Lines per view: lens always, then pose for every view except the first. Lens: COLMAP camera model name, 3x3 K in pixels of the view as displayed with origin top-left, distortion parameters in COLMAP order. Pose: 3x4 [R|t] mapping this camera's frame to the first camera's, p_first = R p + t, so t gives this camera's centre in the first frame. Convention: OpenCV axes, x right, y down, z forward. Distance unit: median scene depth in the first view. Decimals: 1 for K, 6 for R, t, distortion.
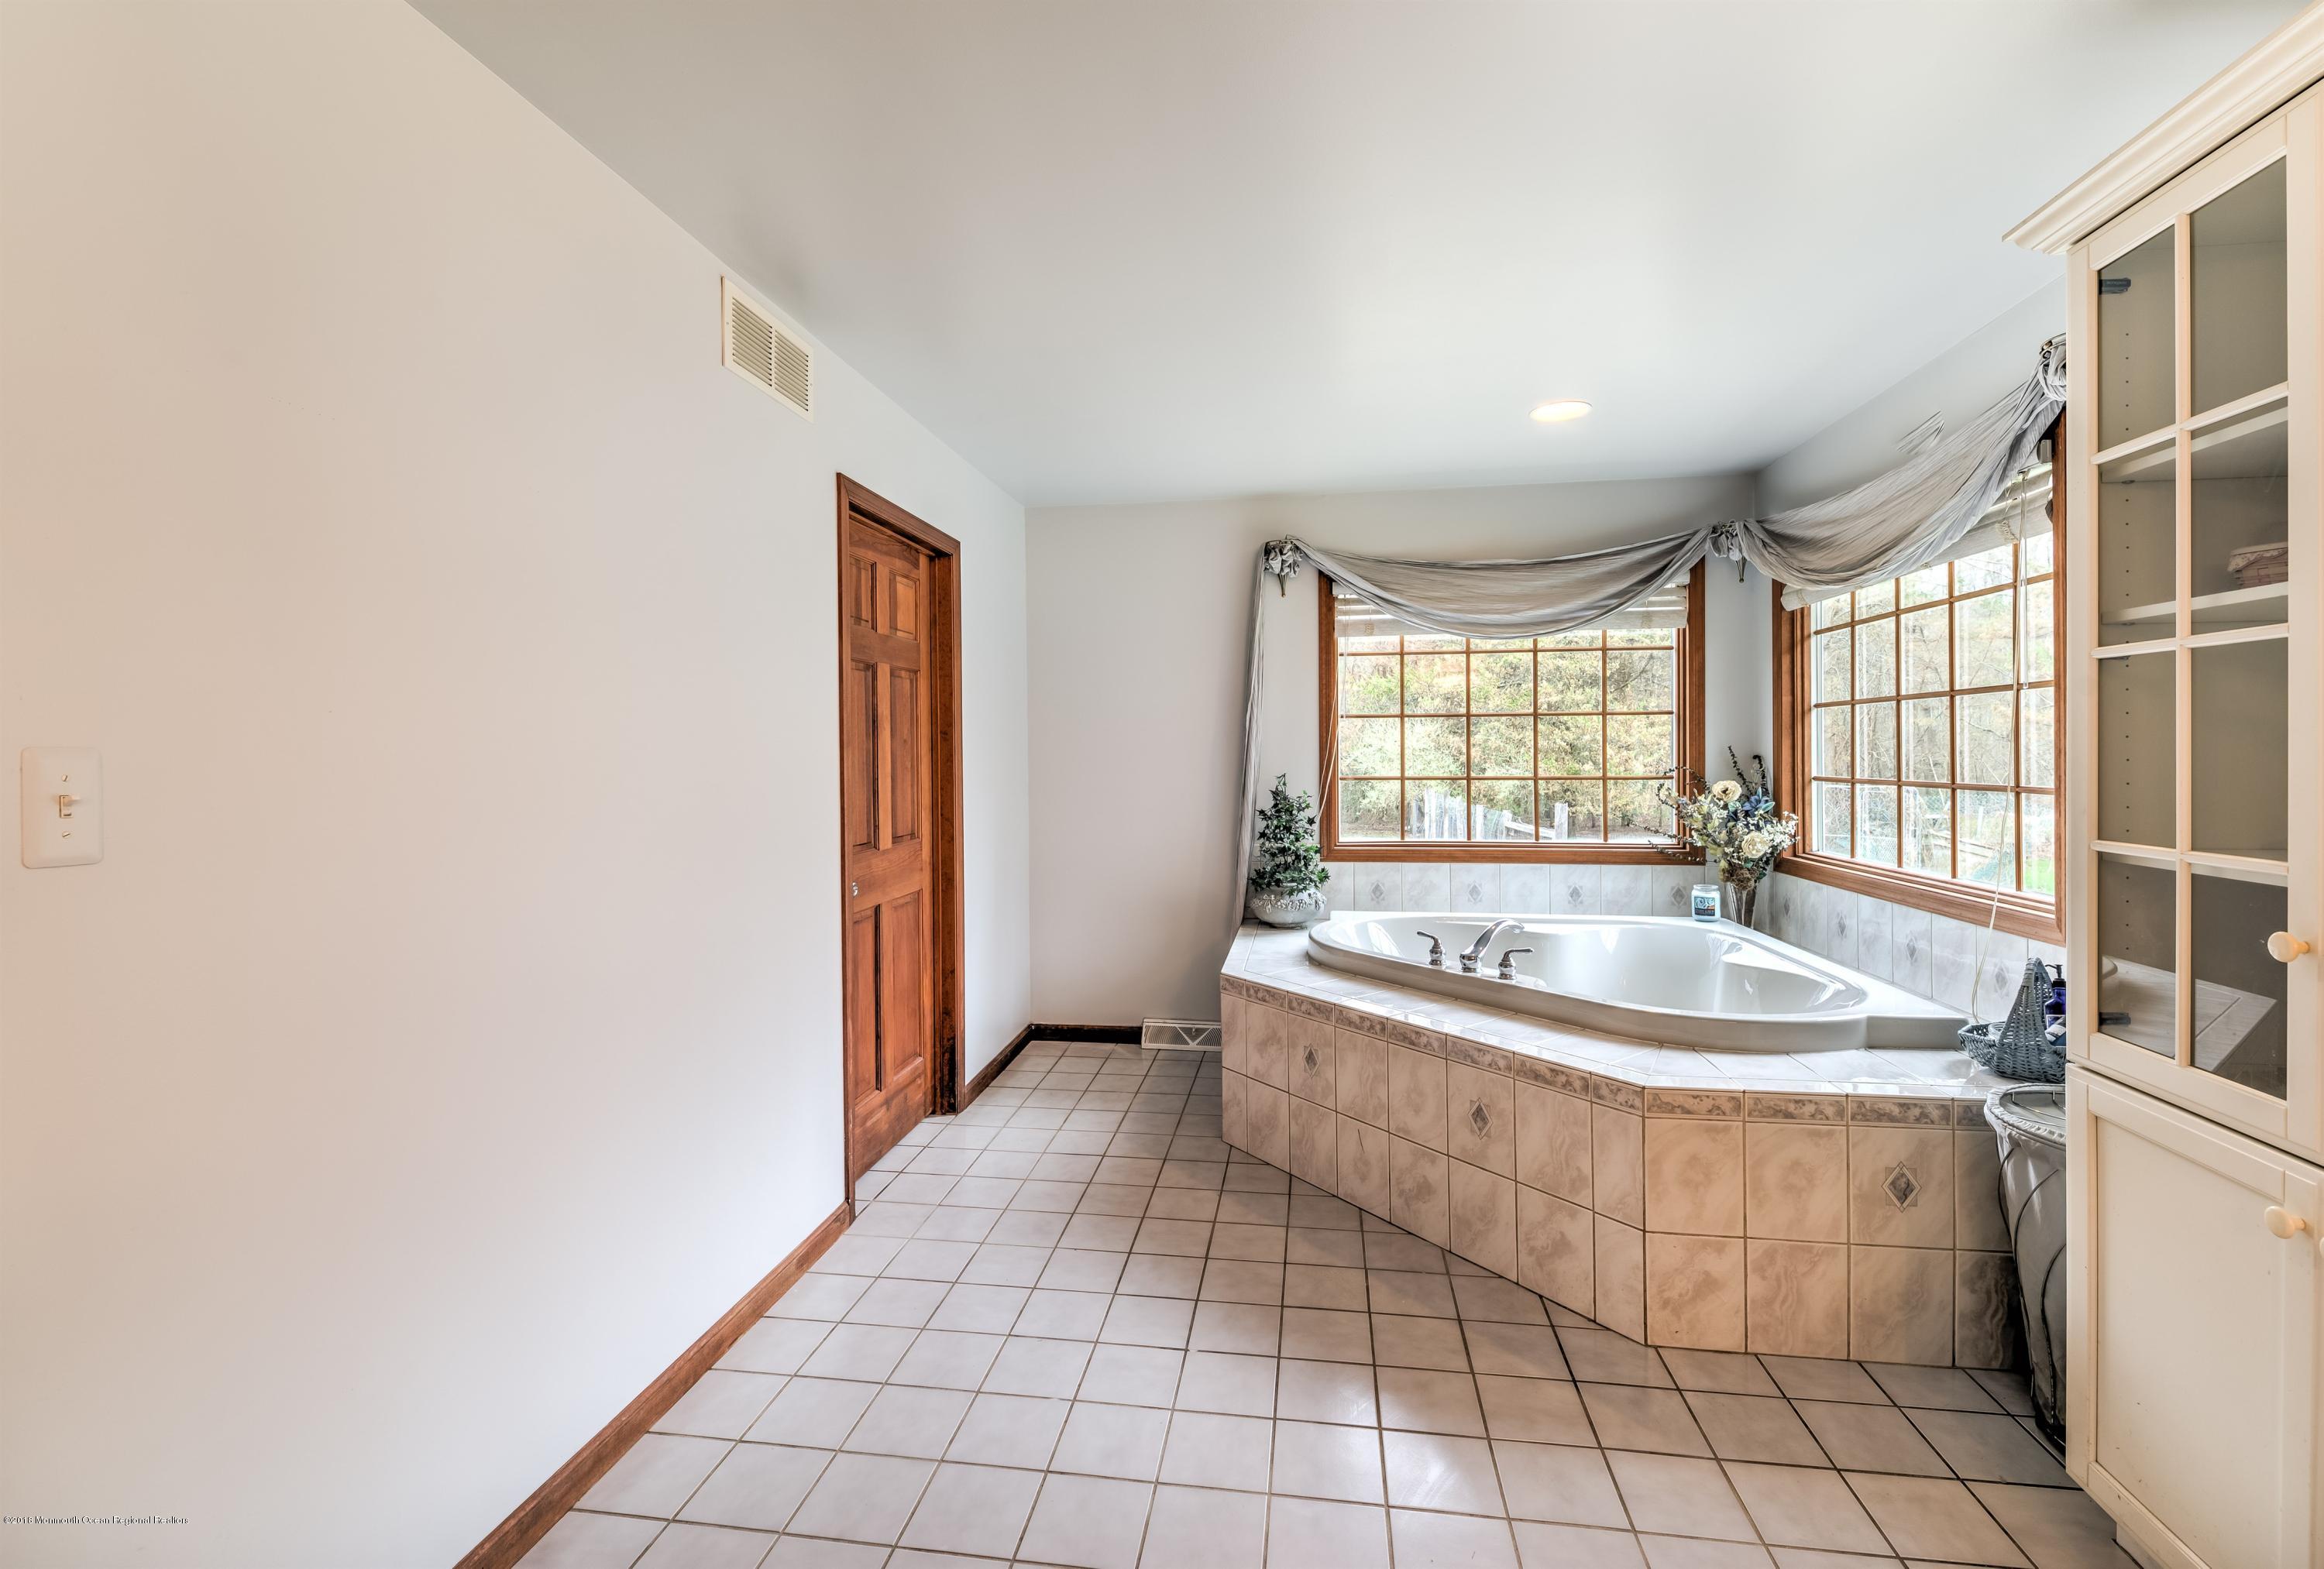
lens RADIAL K [[1000.6, 0, 1159.1], [0, 1000.6, 756.7], [0, 0, 1]] dist [0.007038, -0.011379]
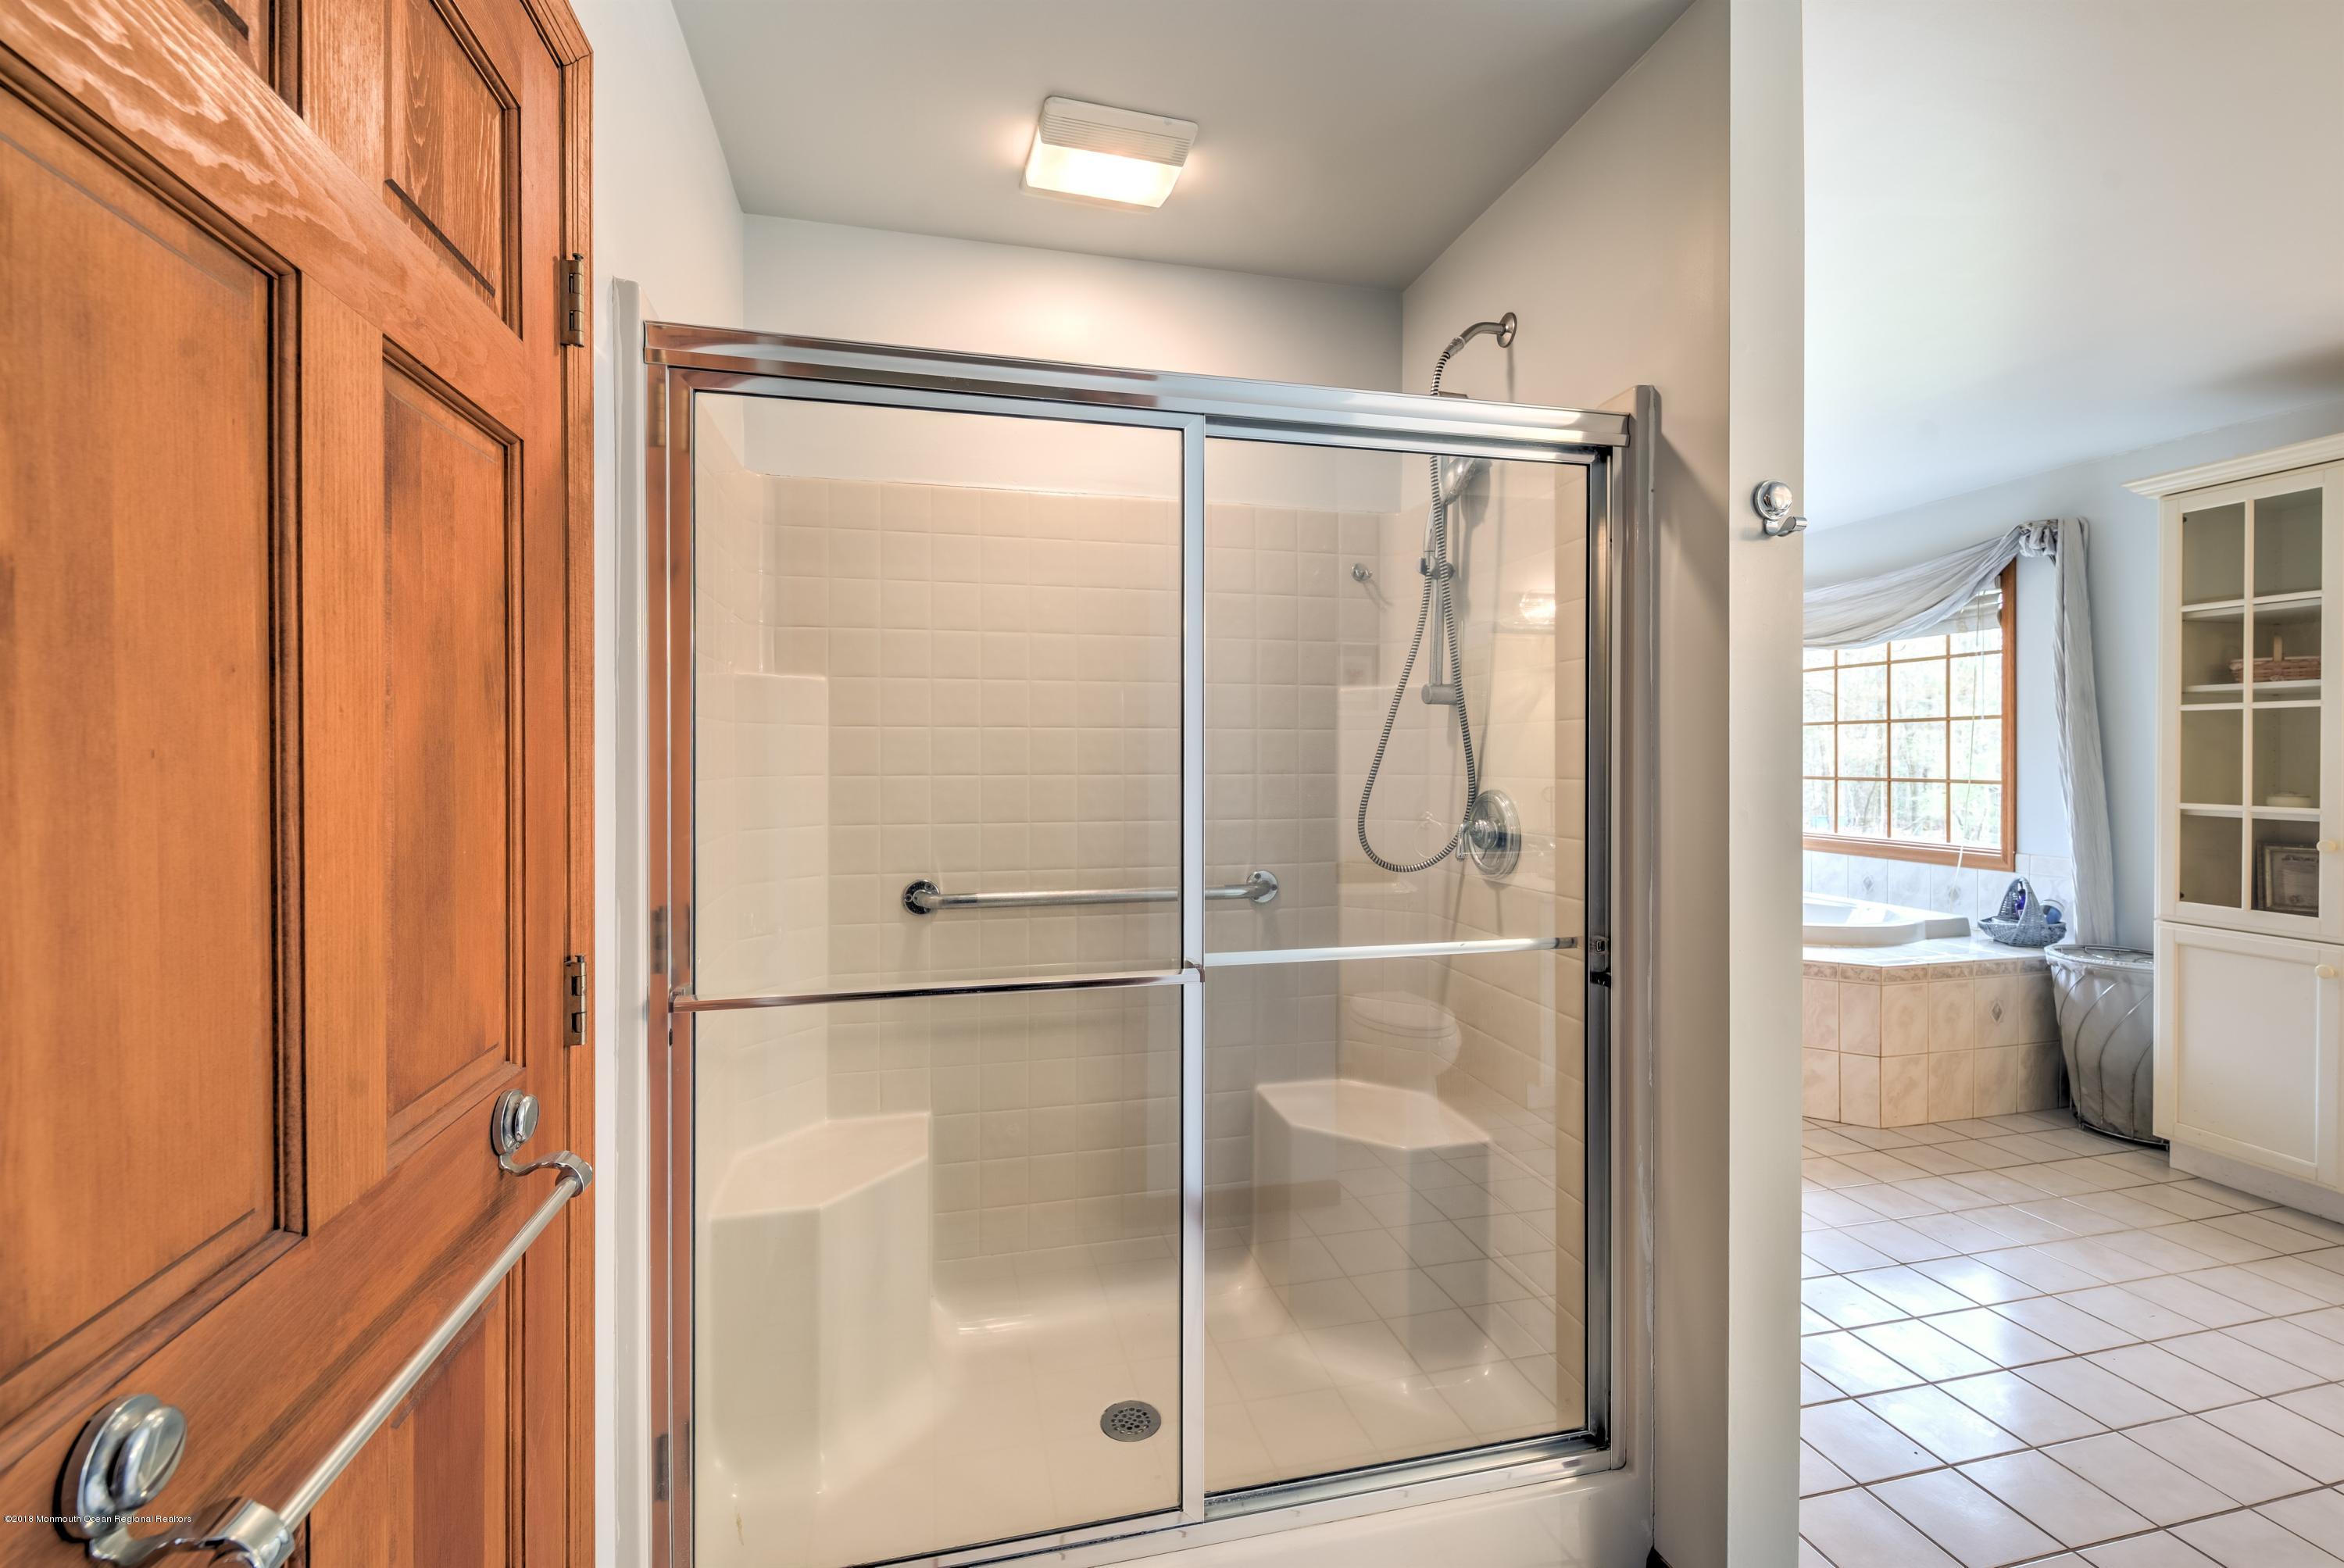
lens RADIAL K [[998.8, 0, 1164.4], [0, 998.8, 761.7], [0, 0, 1]] dist [0.008077, -0.003076]
pose [[0.926541, -0.000111, 0.376195, -1.208218], [0.000638, 0.999999, -0.001277, 0.002396], [-0.376194, 0.001423, 0.926540, -0.058085]]
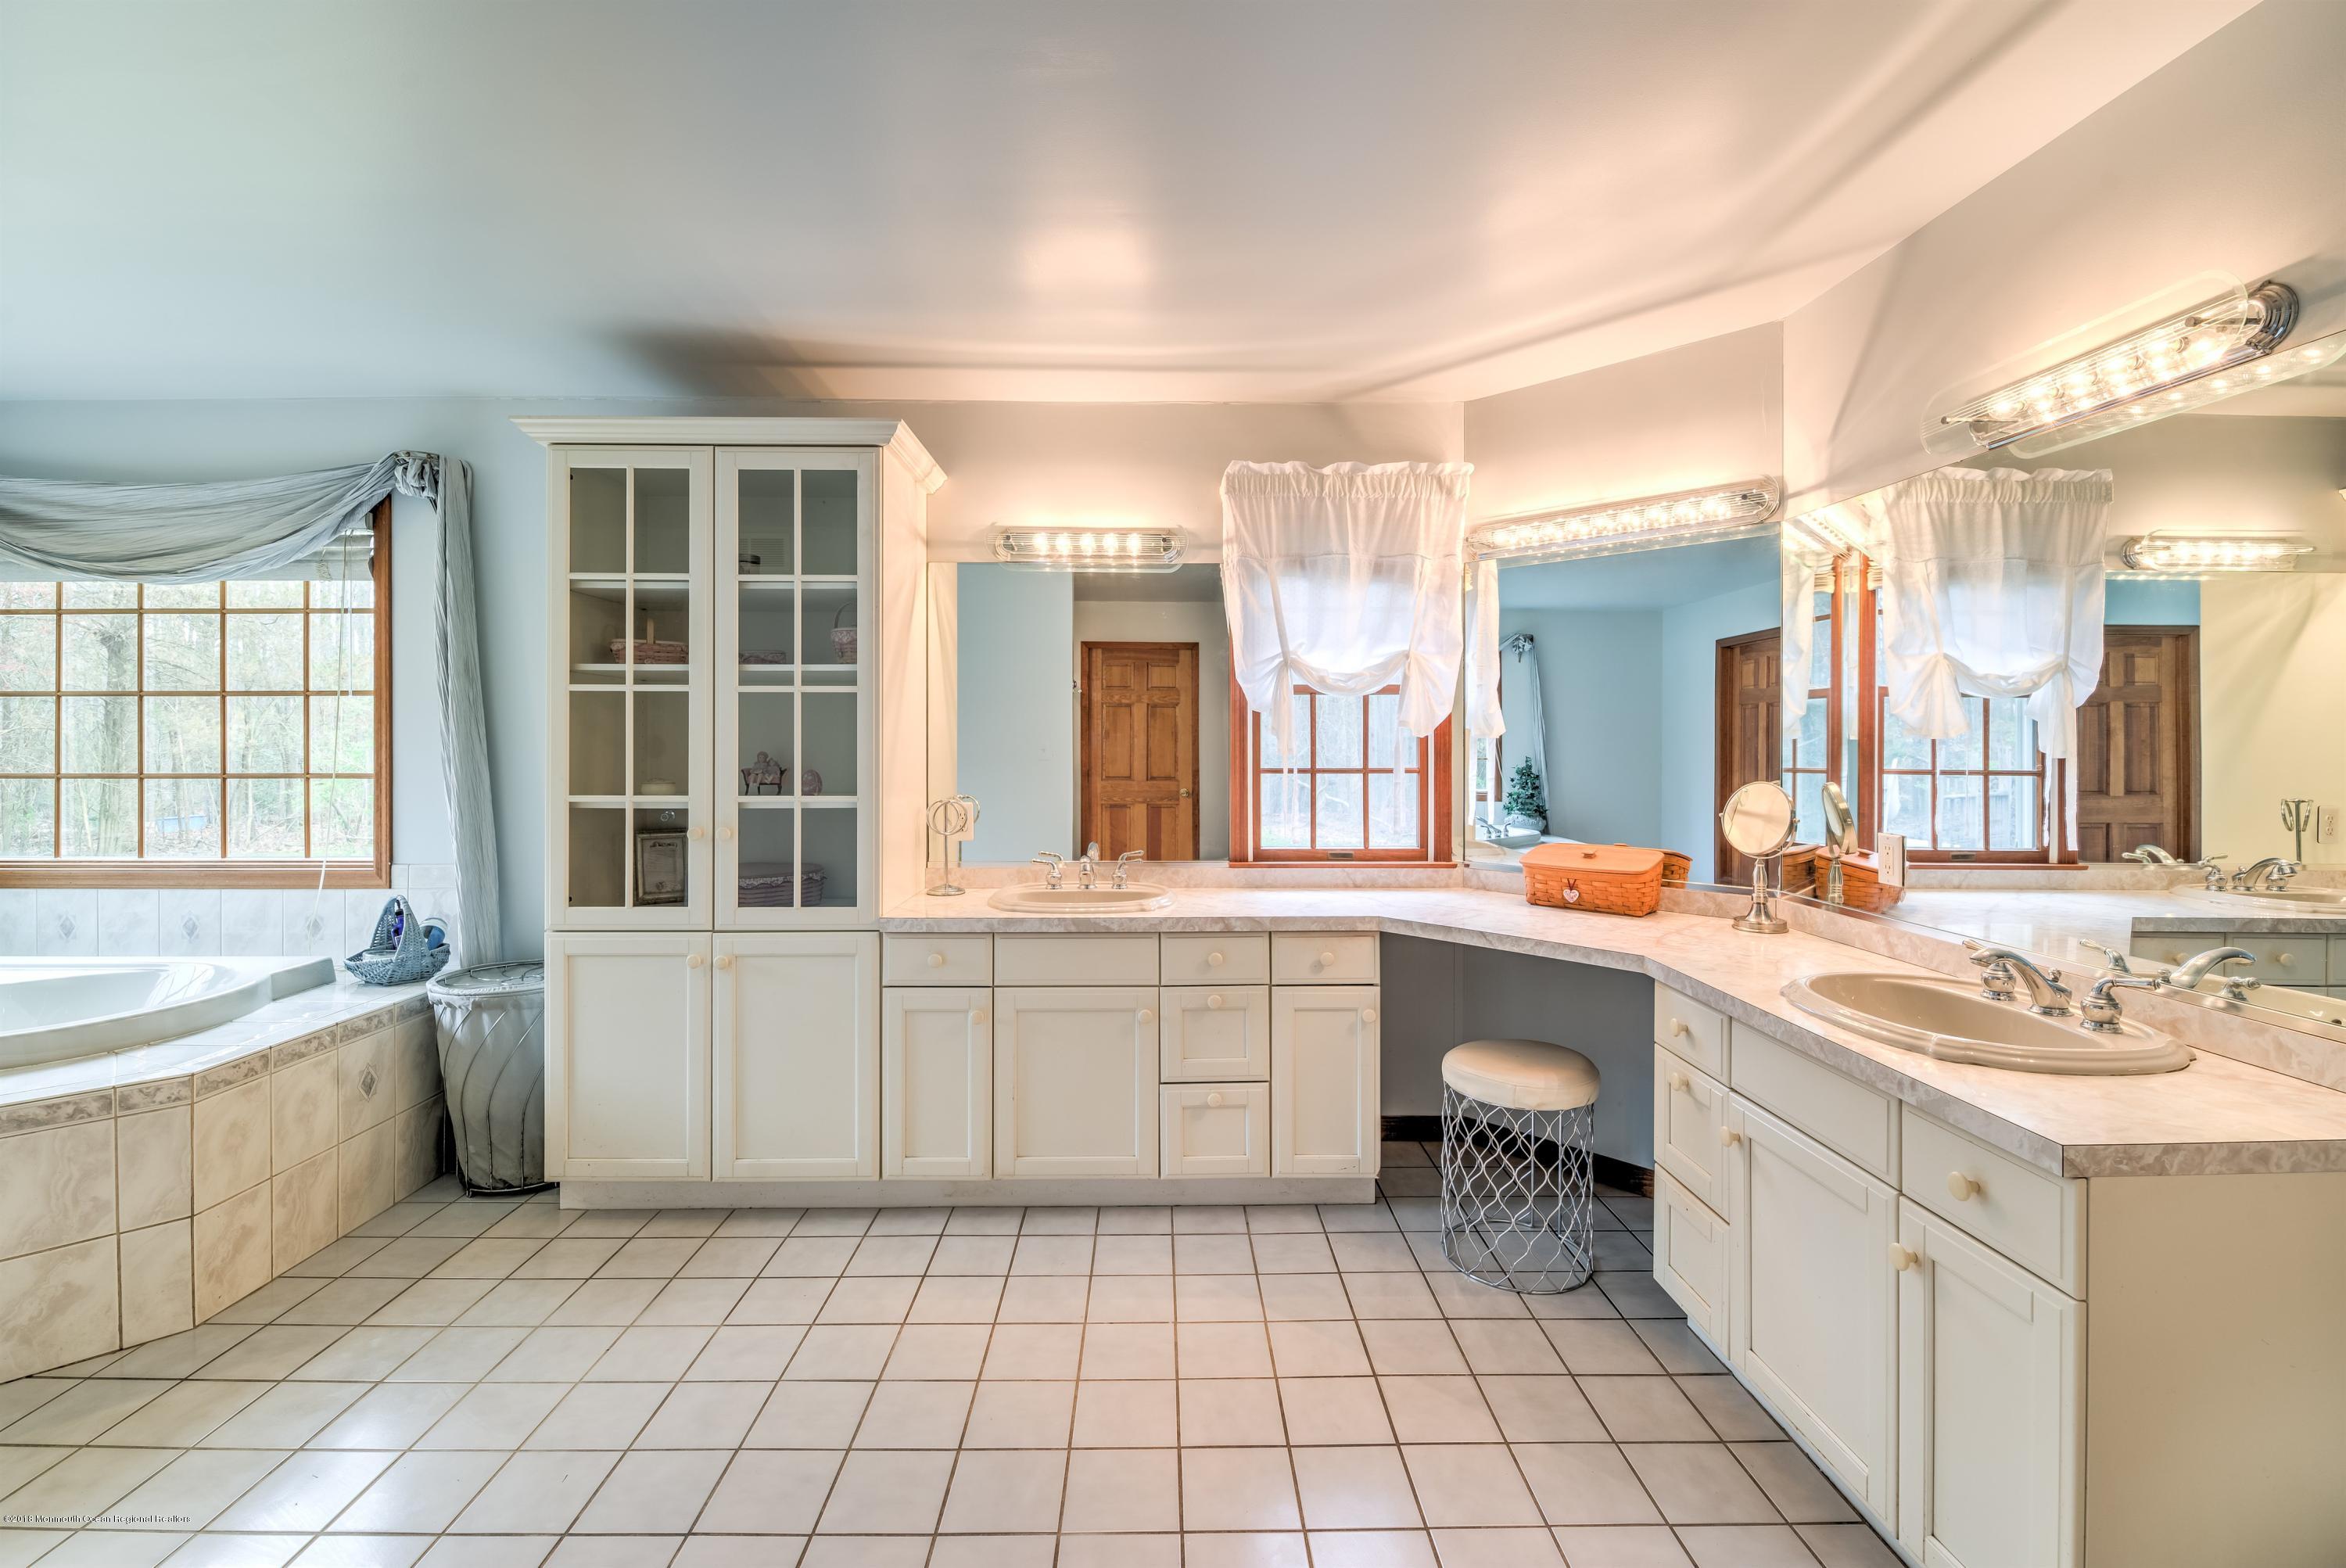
lens RADIAL K [[1010.2, 0, 1175.8], [0, 1010.2, 743.6], [0, 0, 1]] dist [0.007038, -0.011379]
pose [[-0.176134, 0.003910, 0.984358, -0.710597], [0.006645, 0.999974, -0.002783, 0.003655], [-0.984344, 0.006051, -0.176156, 0.197990]]
